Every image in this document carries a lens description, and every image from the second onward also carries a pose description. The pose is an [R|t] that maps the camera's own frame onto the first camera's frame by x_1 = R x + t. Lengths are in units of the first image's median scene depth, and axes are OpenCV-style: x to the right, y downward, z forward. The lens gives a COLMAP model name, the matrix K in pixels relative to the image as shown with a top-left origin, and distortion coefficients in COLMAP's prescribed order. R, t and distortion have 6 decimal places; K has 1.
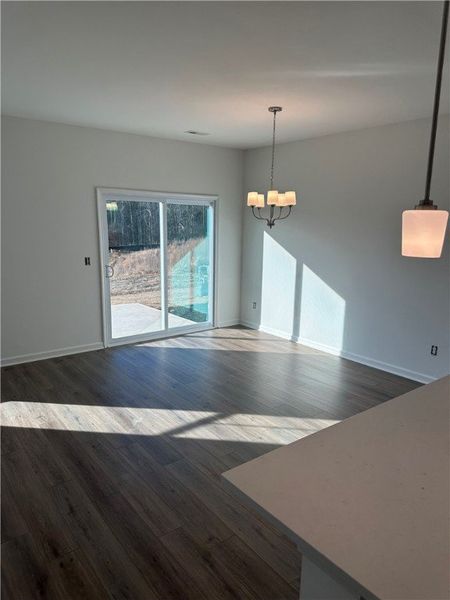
lens RADIAL K [[422.3, 0, 224.1], [0, 422.3, 299.8], [0, 0, 1]] dist [0.001519, -0.002170]
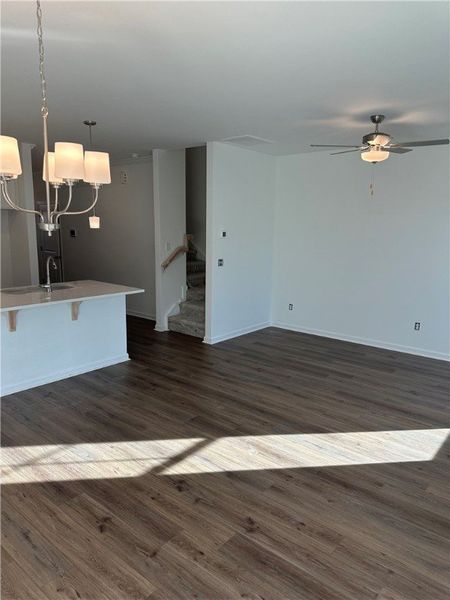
lens RADIAL K [[422.3, 0, 225.8], [0, 422.3, 300.0], [0, 0, 1]] dist [0.001519, -0.002170]
pose [[-0.975389, 0.000684, -0.220490, 0.042939], [-0.077935, 0.934377, 0.347659, -0.304194], [0.206258, 0.356286, -0.911327, 1.640420]]
